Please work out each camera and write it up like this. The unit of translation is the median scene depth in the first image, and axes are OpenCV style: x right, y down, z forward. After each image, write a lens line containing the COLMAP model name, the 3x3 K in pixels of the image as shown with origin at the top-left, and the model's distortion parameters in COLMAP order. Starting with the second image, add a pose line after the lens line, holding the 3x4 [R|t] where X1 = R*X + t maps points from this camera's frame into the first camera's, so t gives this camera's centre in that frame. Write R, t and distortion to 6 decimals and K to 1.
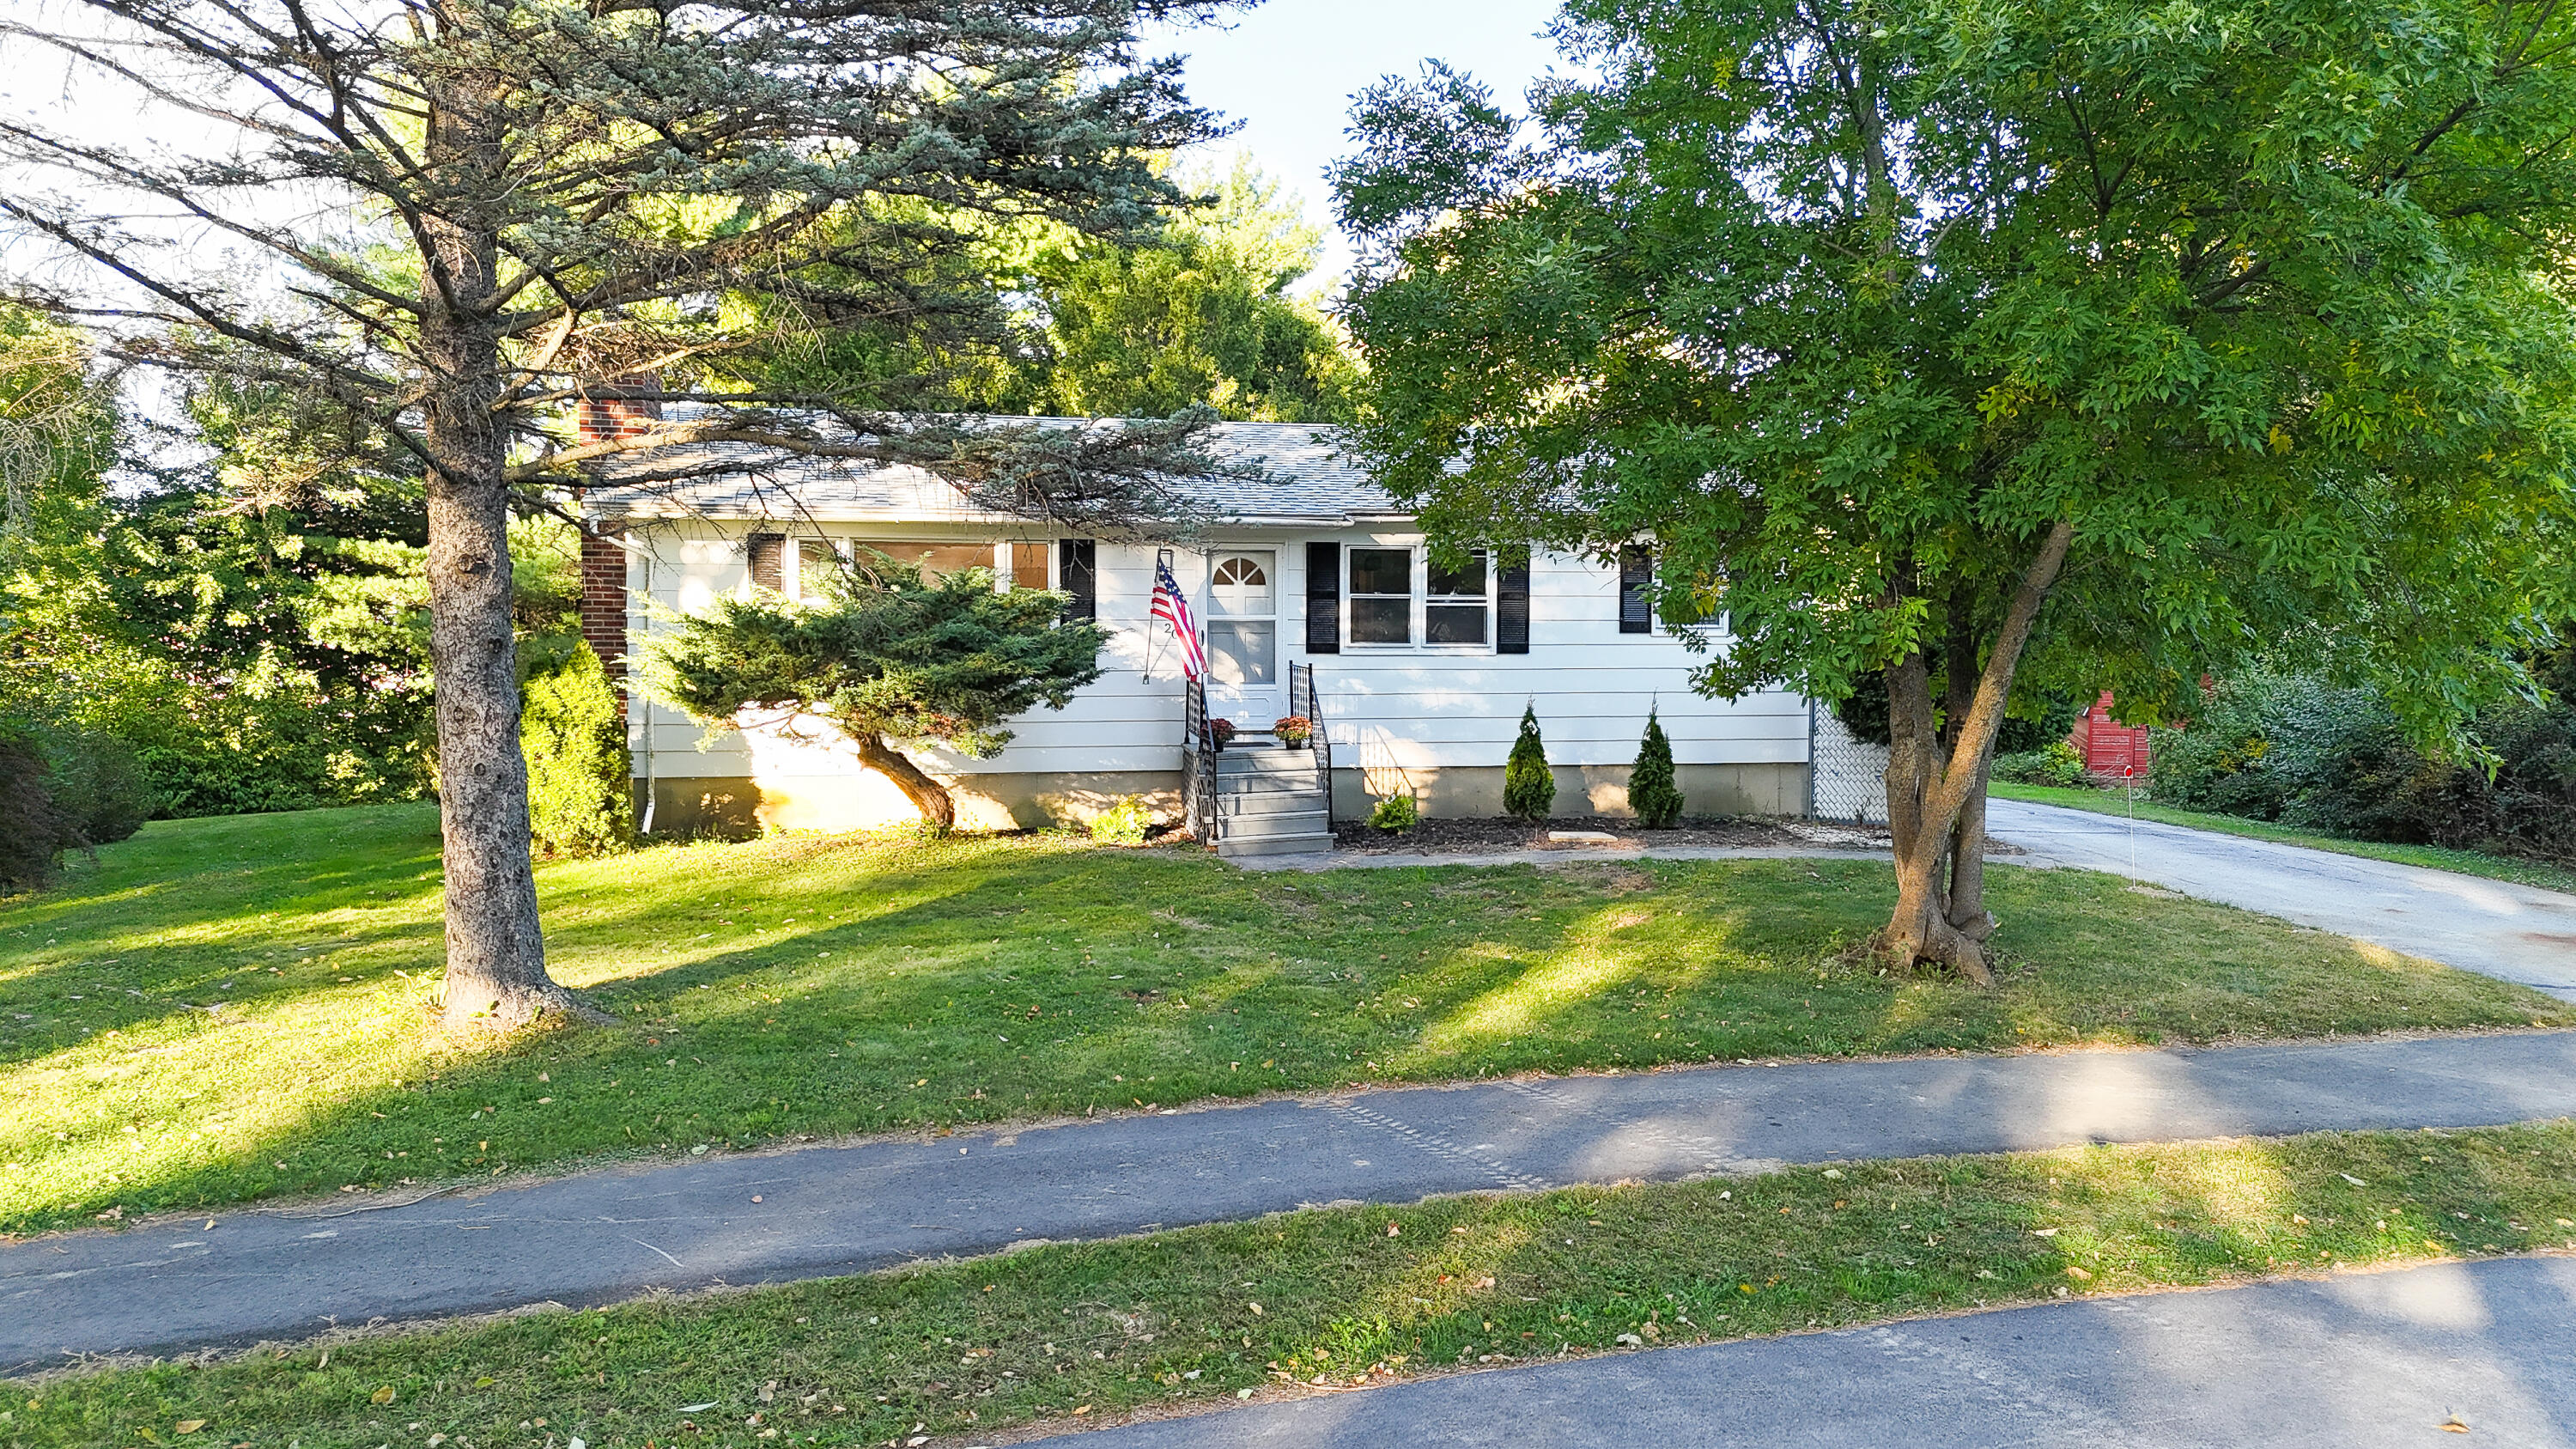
lens RADIAL K [[1915.6, 0, 1278.4], [0, 1915.6, 731.2], [0, 0, 1]] dist [0.039768, -0.004058]
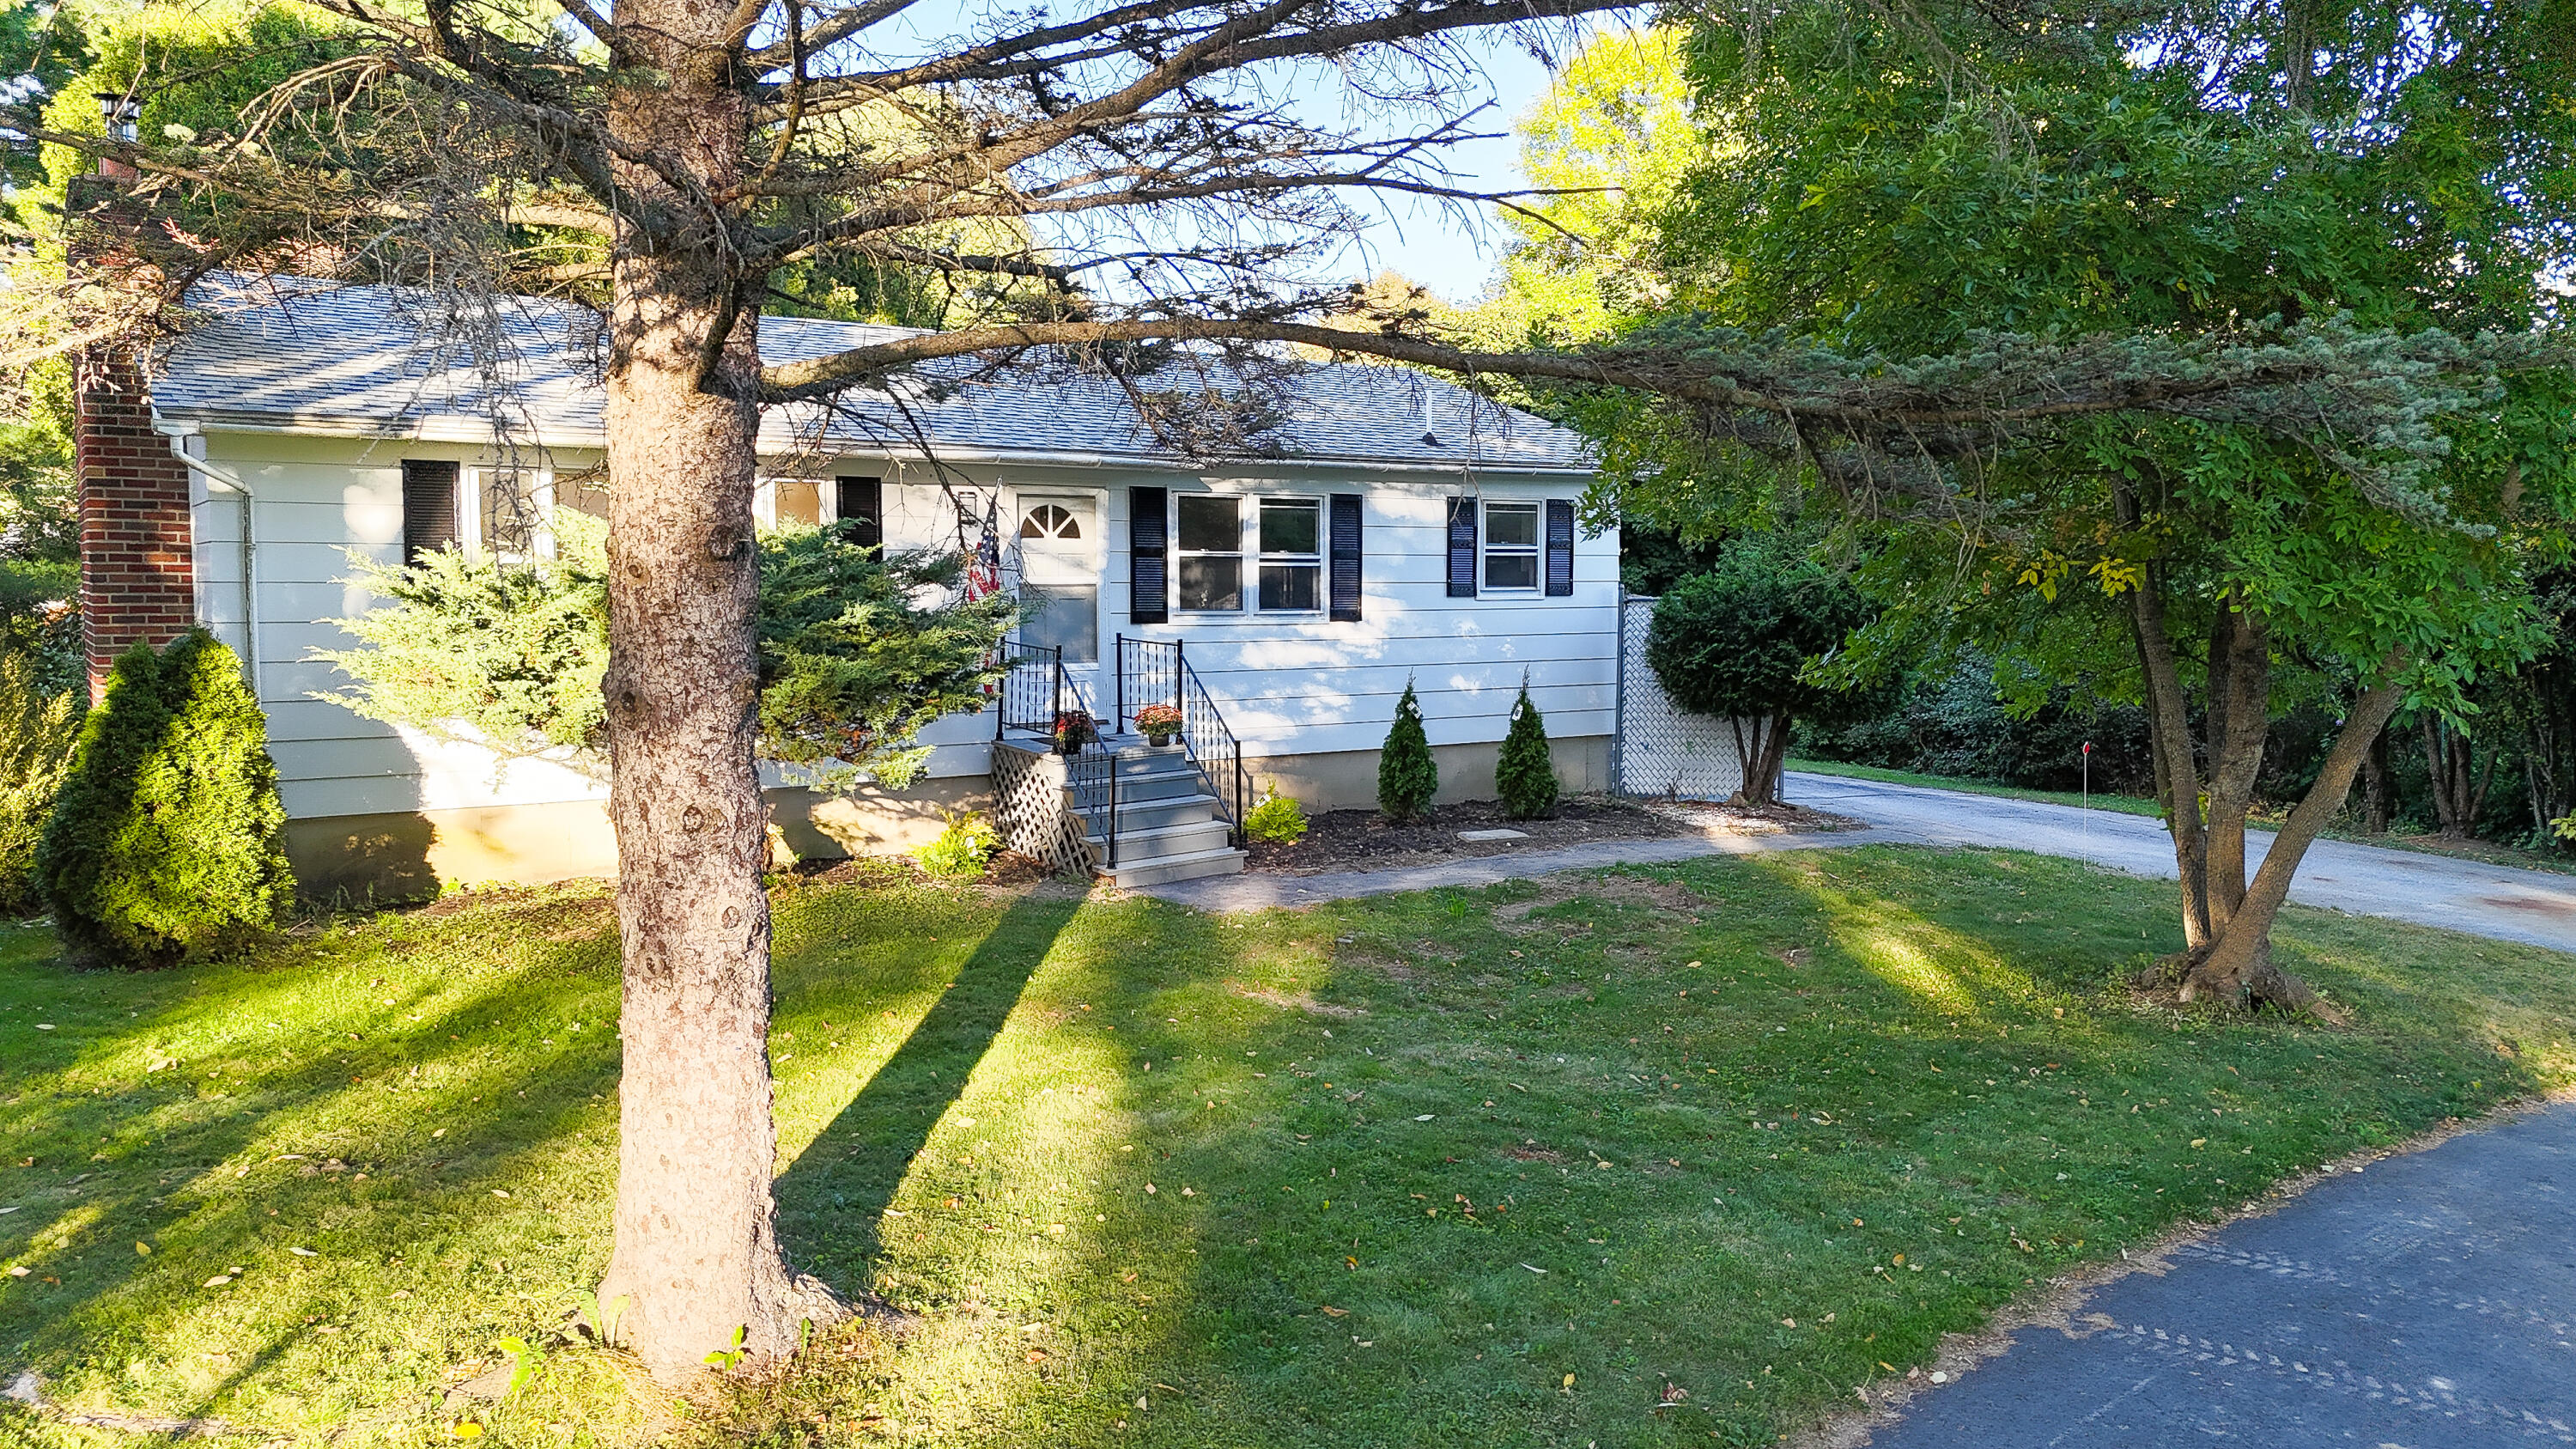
lens RADIAL K [[1915.6, 0, 1278.4], [0, 1915.6, 731.2], [0, 0, 1]] dist [0.039768, -0.004058]
pose [[0.918614, -0.031185, 0.393923, -0.250171], [0.016441, 0.999034, 0.040748, -0.027234], [-0.394813, -0.030956, 0.918240, 0.227776]]
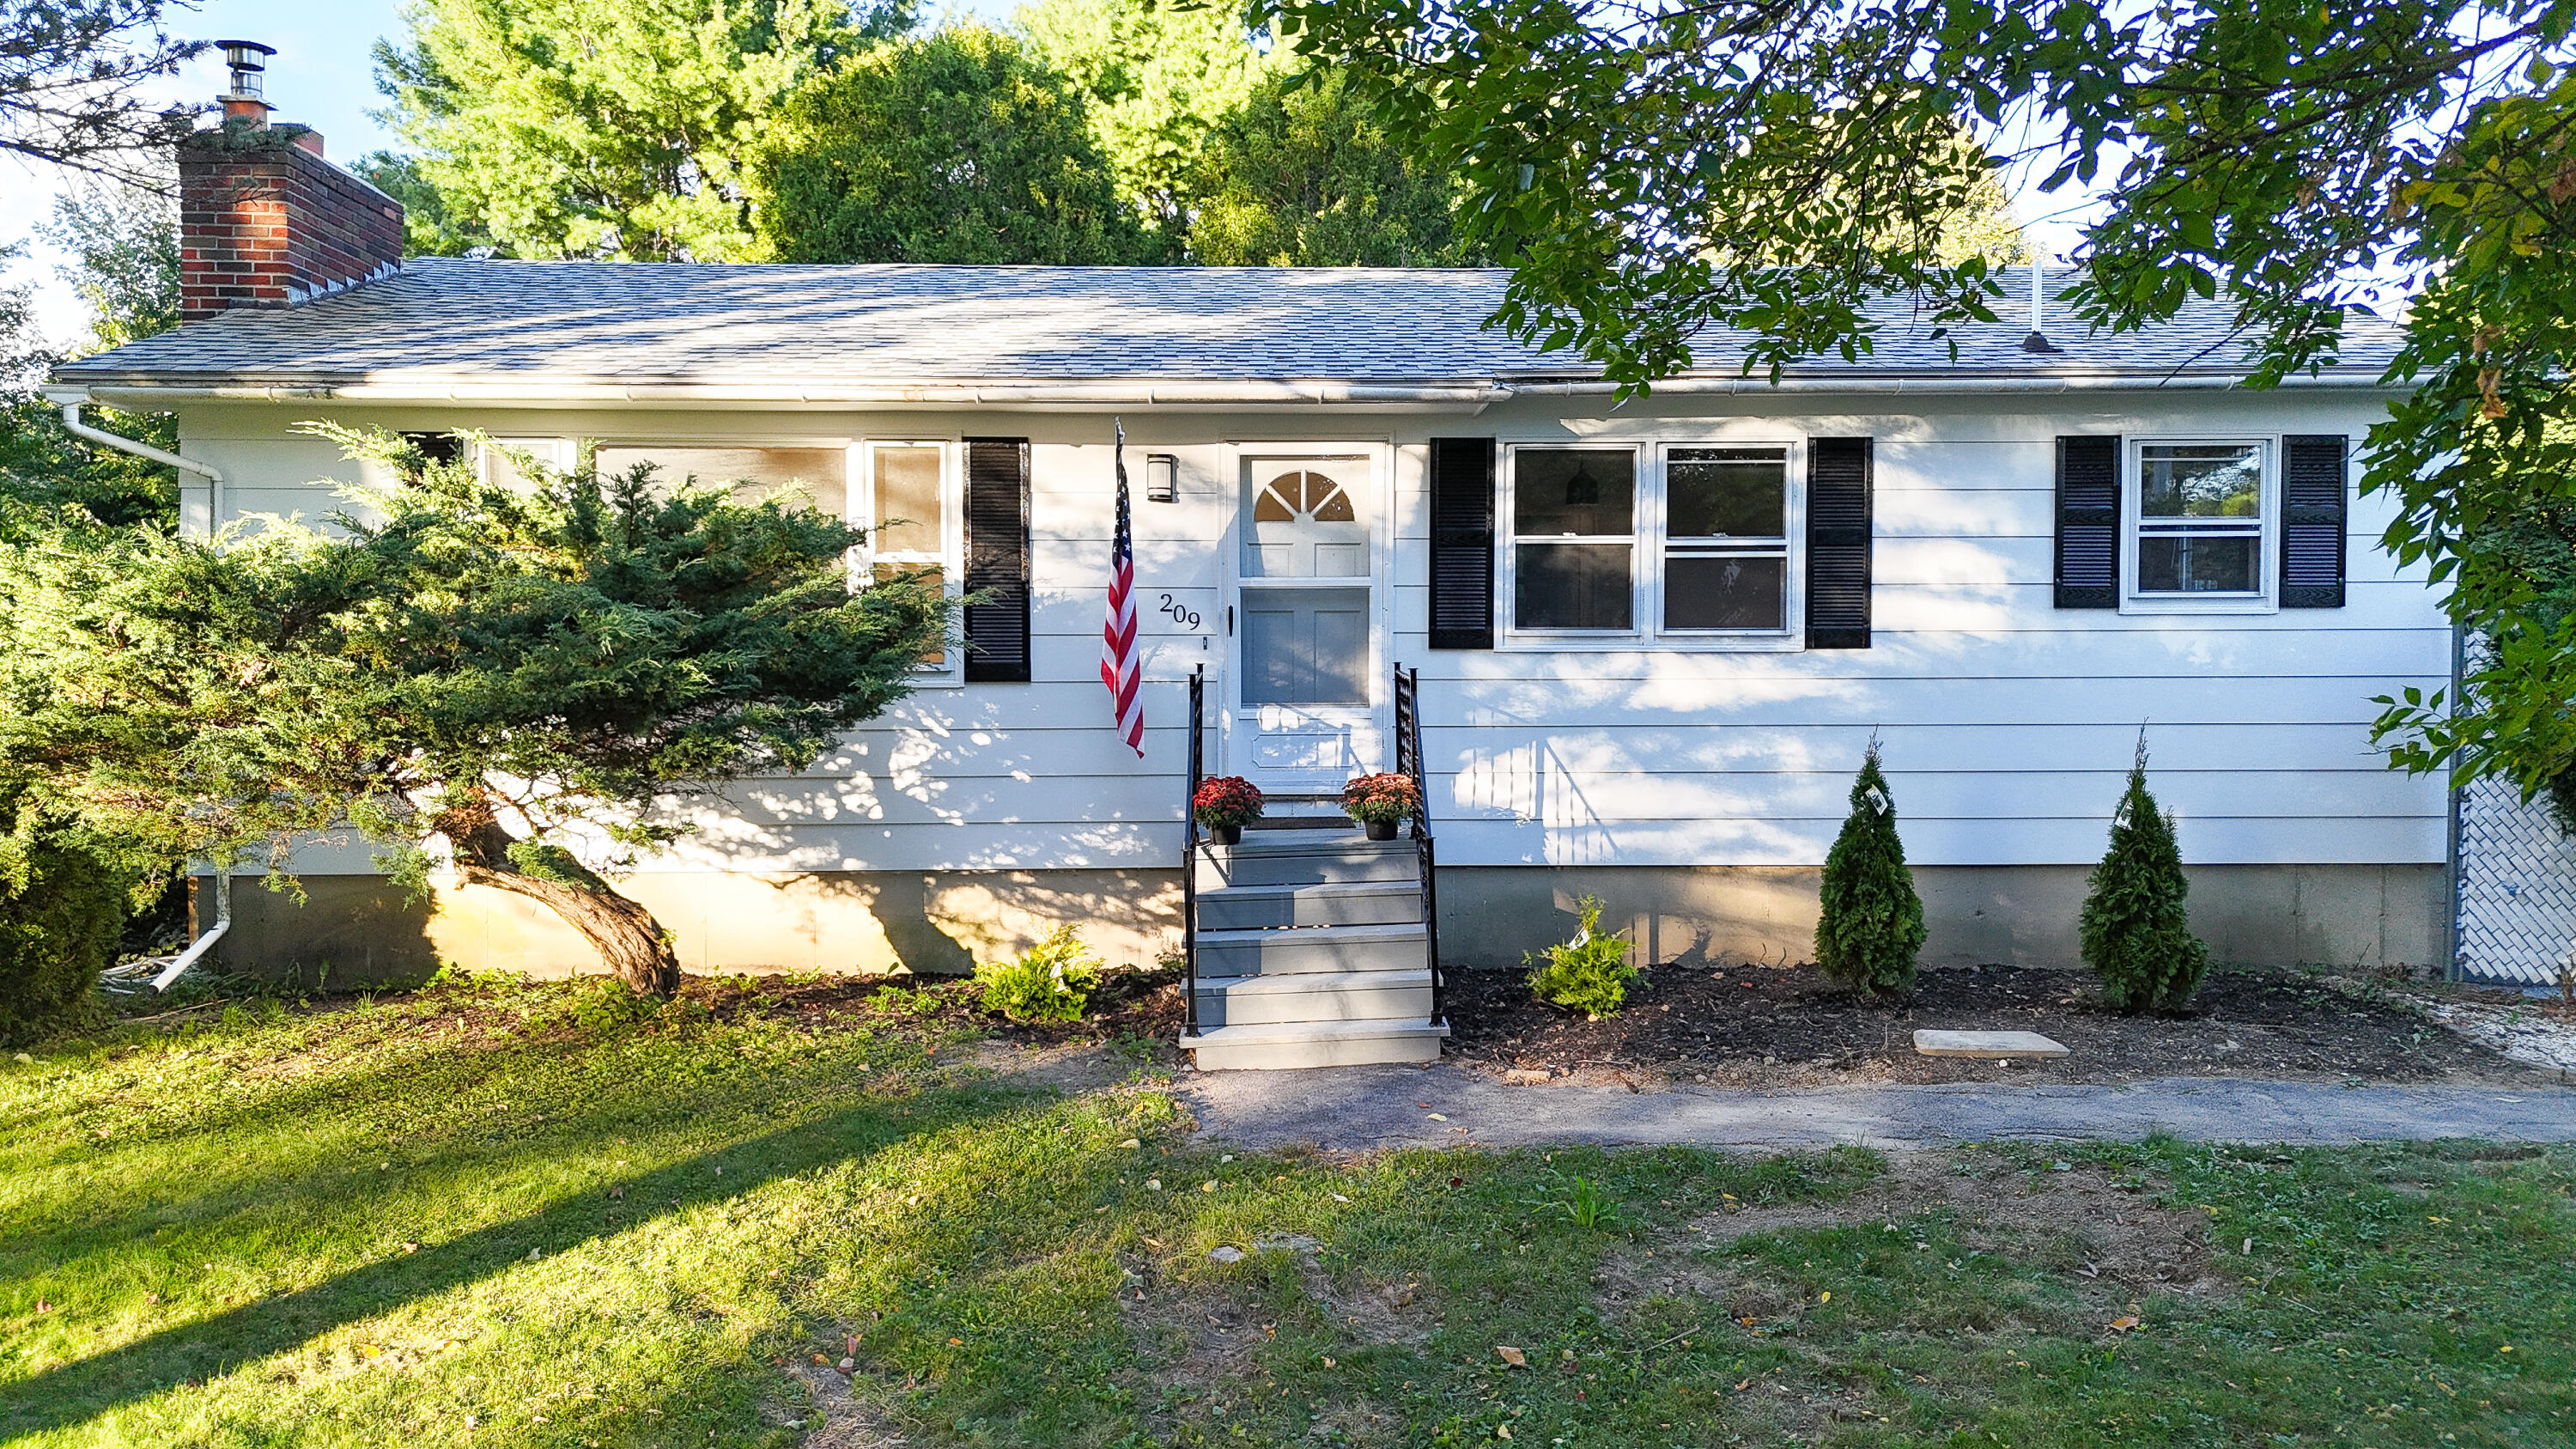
lens RADIAL K [[1900.8, 0, 1248.7], [0, 1900.8, 711.0], [0, 0, 1]] dist [-0.006006, -0.004057]
pose [[0.982804, 0.003453, -0.184618, 0.062395], [-0.004876, 0.999962, -0.007256, -0.019465], [0.184586, 0.008031, 0.982784, 0.479985]]
